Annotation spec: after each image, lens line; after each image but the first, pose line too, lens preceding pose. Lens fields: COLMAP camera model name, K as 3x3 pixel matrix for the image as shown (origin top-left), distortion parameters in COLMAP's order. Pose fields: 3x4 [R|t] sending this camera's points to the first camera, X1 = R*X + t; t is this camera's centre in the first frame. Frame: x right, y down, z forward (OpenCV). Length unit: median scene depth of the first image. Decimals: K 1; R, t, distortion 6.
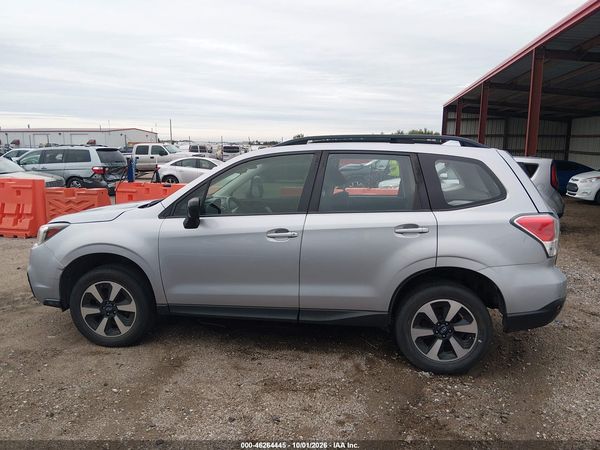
lens RADIAL K [[450.9, 0, 300.0], [0, 450.9, 225.0], [0, 0, 1]] dist [0.061943, -0.097764]
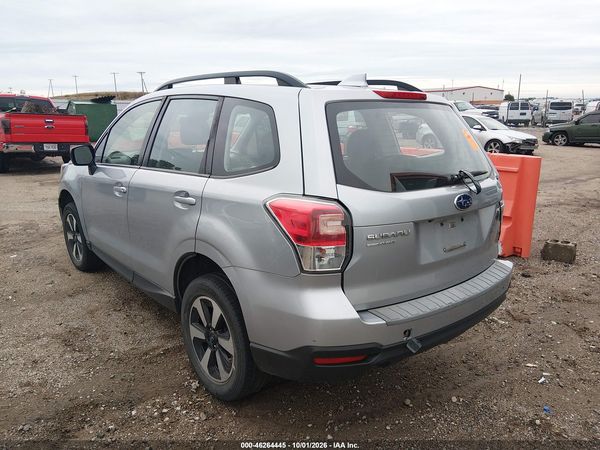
lens RADIAL K [[450.9, 0, 300.0], [0, 450.9, 225.0], [0, 0, 1]] dist [0.061943, -0.097764]
pose [[0.744951, 0.152590, -0.649434, 0.877444], [-0.096953, 0.987918, 0.120907, -0.056779], [0.660037, -0.027105, 0.750744, 0.538111]]
